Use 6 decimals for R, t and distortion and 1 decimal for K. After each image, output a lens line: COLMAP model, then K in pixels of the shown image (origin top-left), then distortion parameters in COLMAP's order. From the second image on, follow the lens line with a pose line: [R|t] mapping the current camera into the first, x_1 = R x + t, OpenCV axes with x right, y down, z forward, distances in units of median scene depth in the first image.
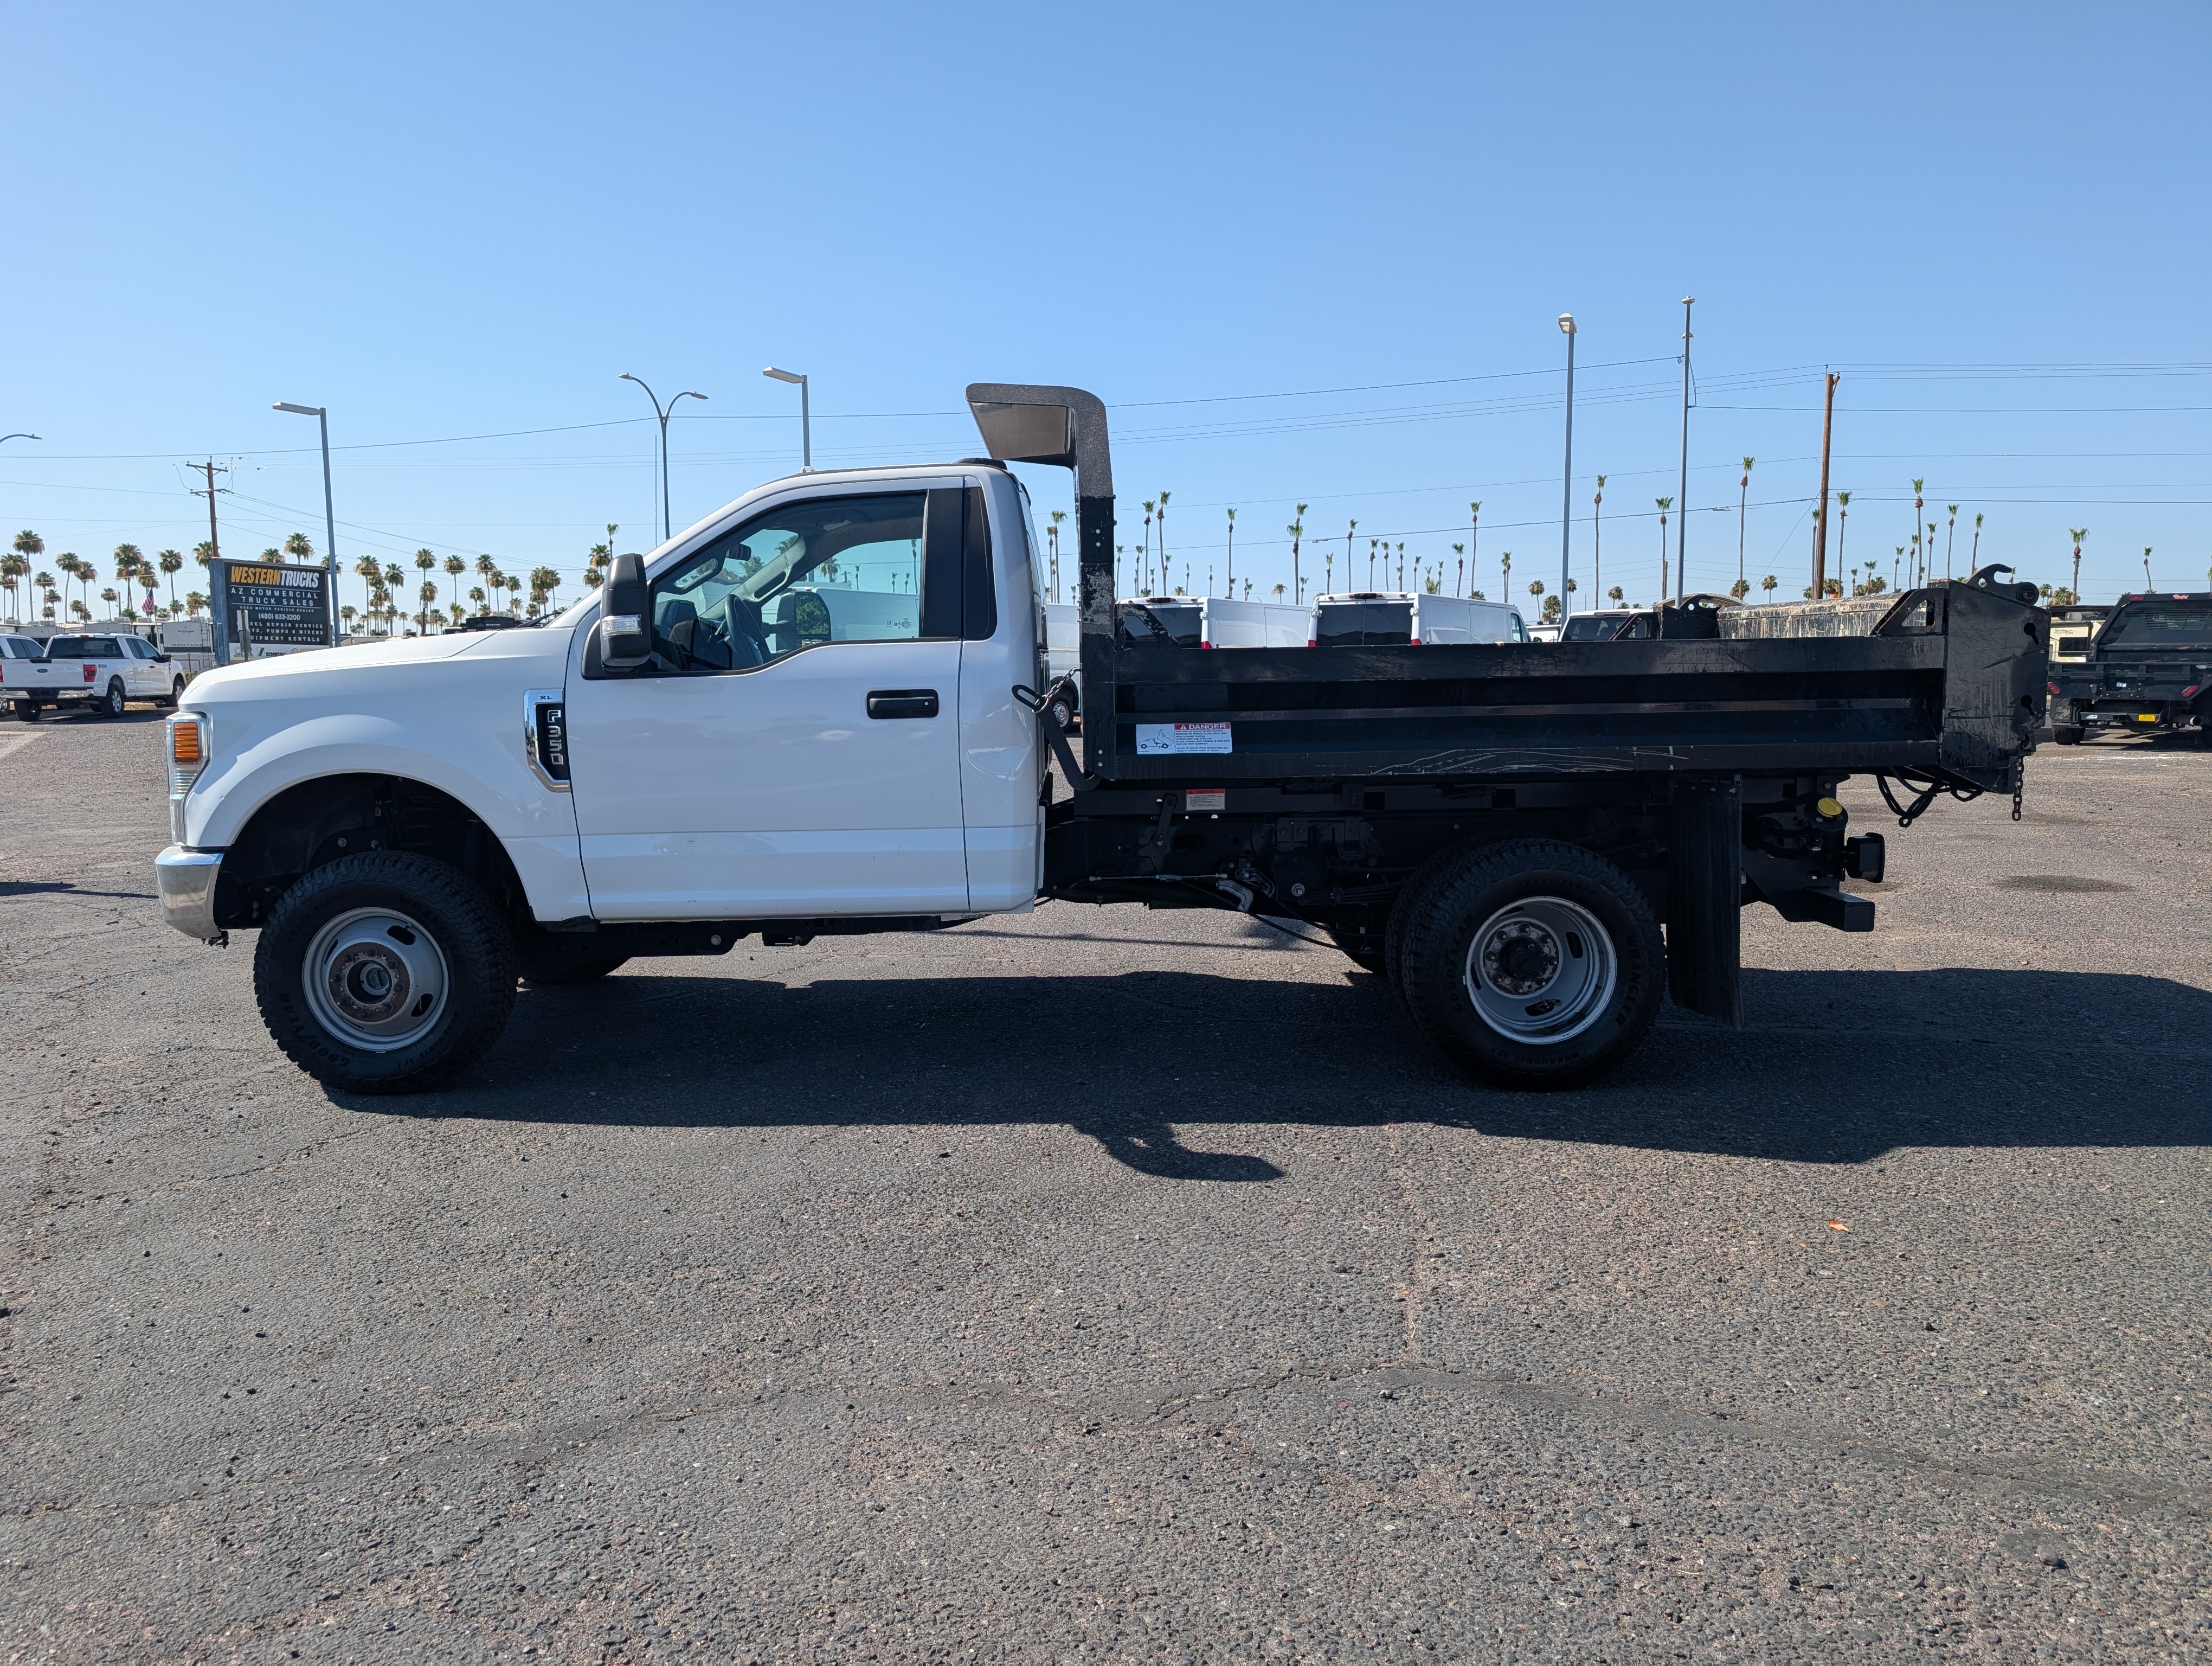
lens RADIAL K [[1584.7, 0, 1106.0], [0, 1584.7, 833.0], [0, 0, 1]] dist [-0.000656, 0.007973]
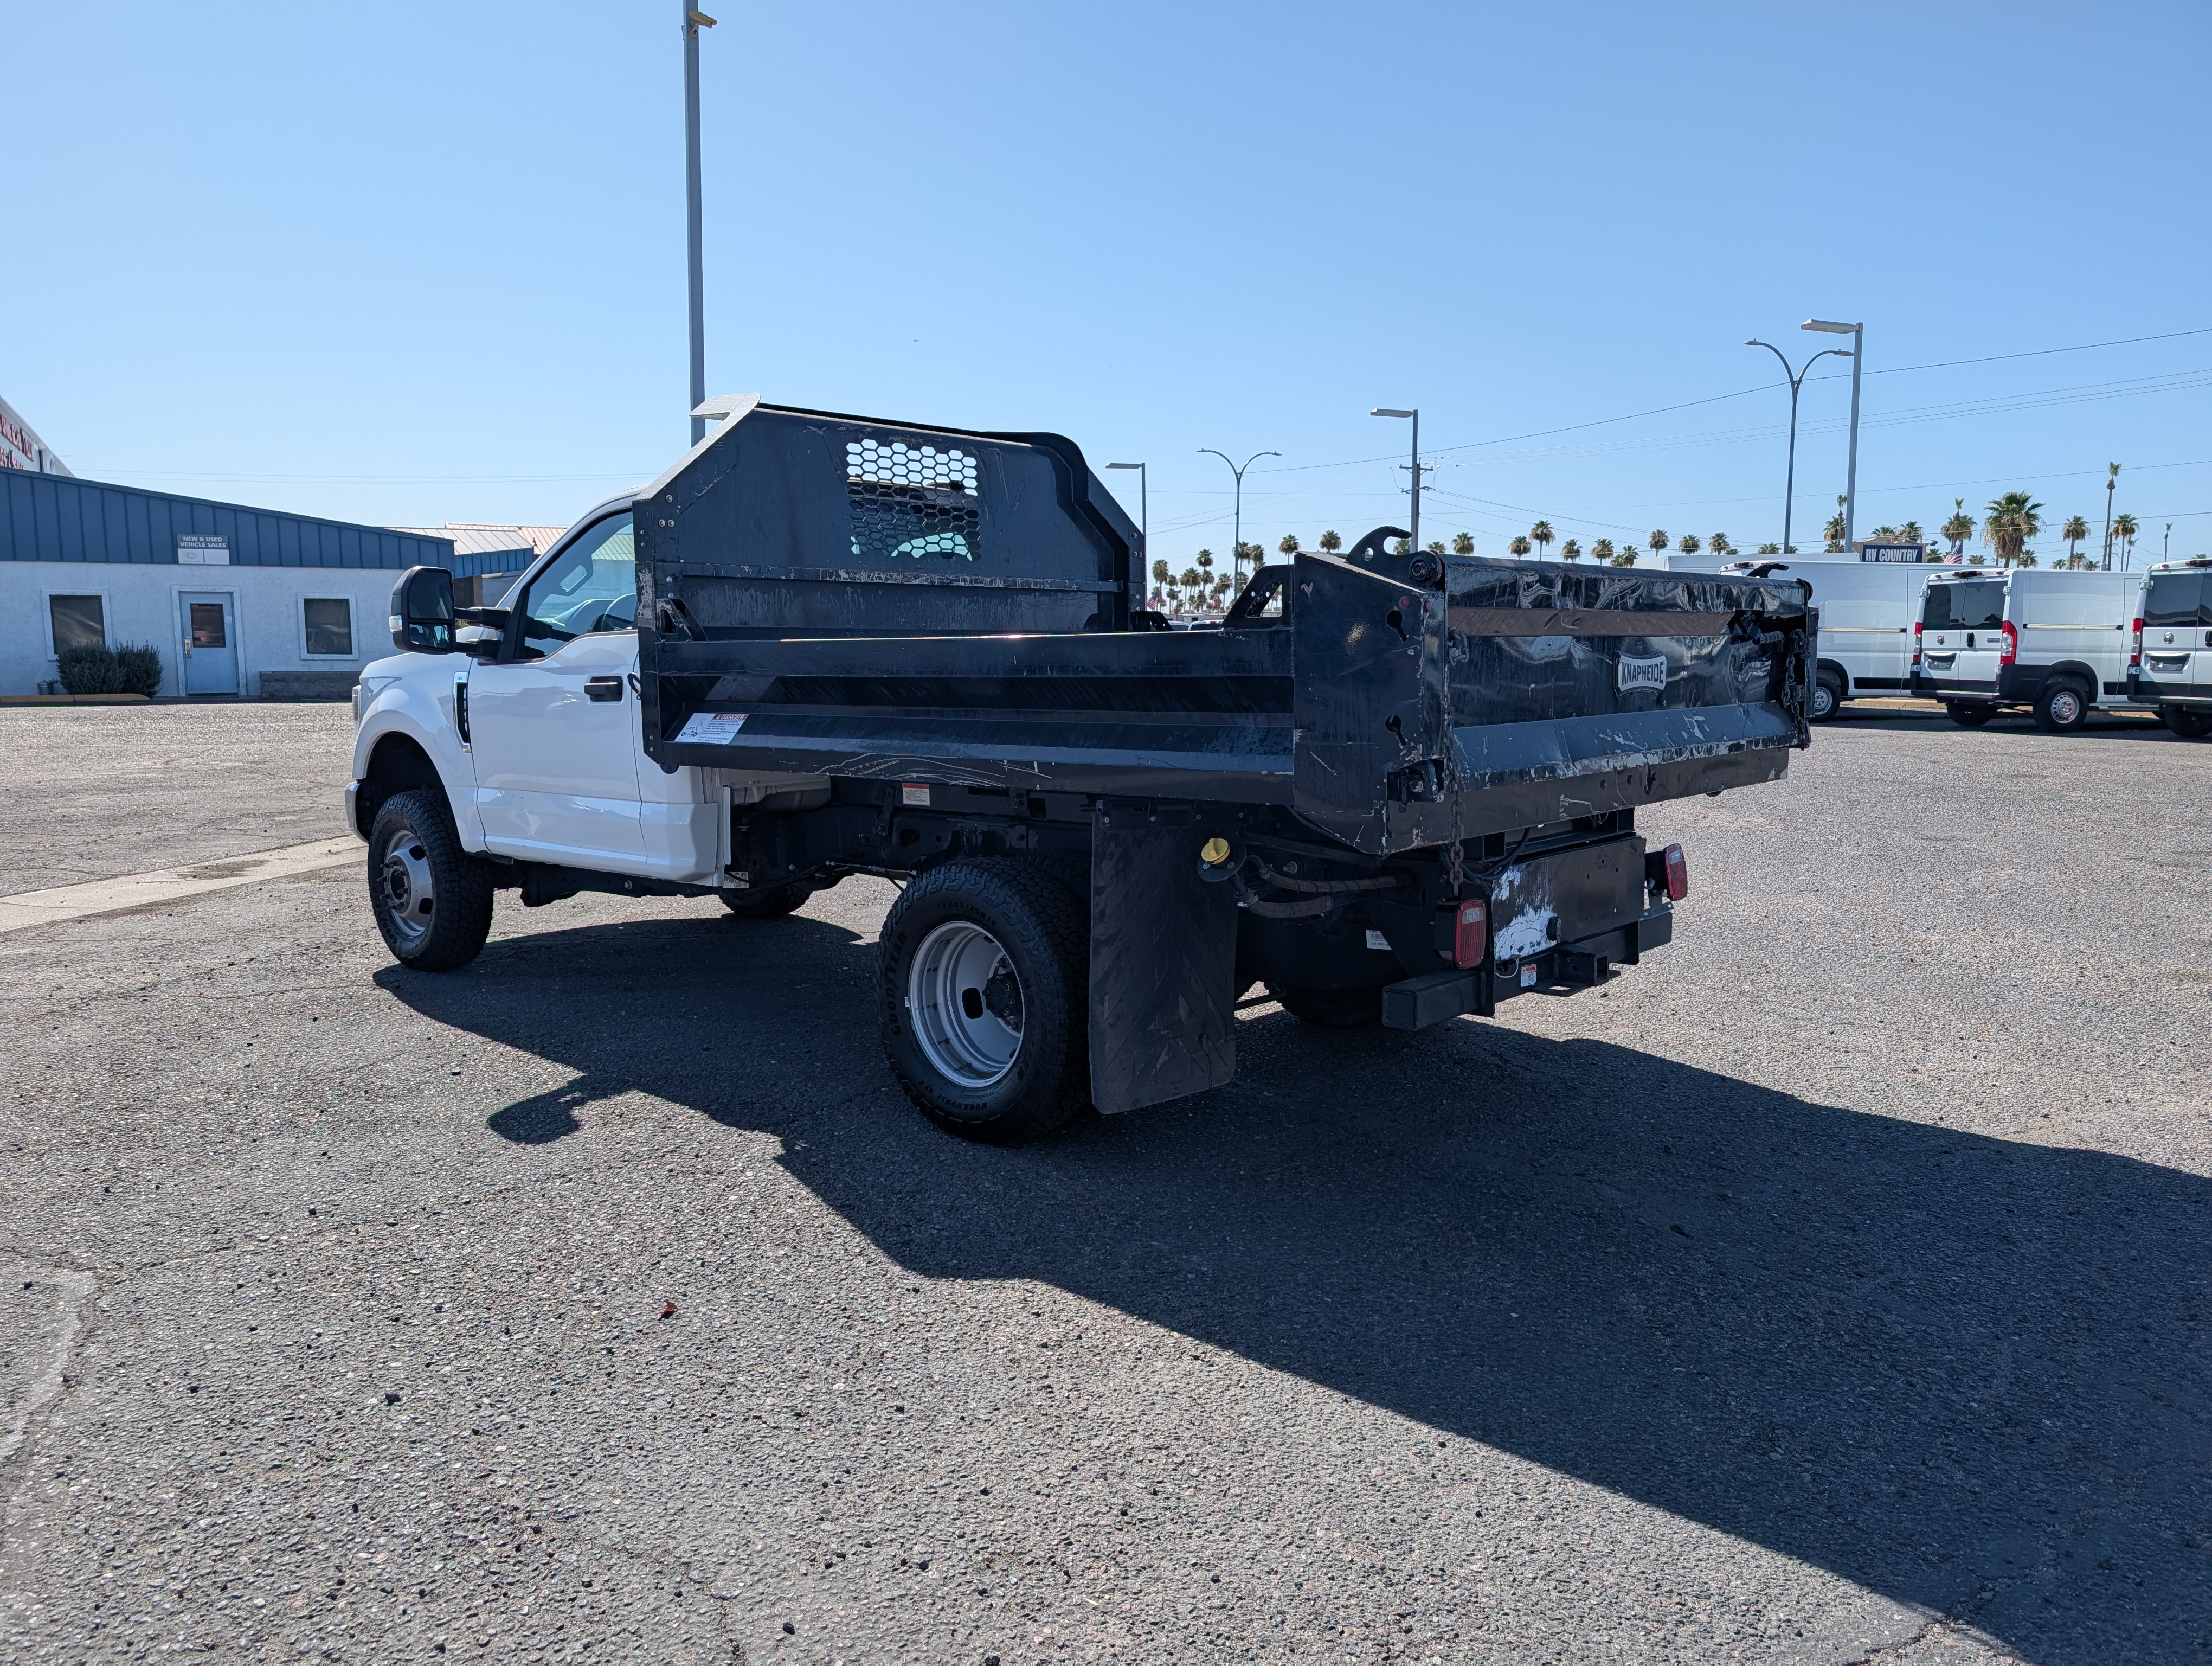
lens RADIAL K [[1588.0, 0, 1106.0], [0, 1588.0, 833.0], [0, 0, 1]] dist [0.070373, 0.001922]
pose [[0.760311, 0.085760, -0.643872, 0.951853], [-0.079622, 0.996076, 0.038650, -0.053933], [0.644660, 0.021881, 0.764156, 0.381649]]
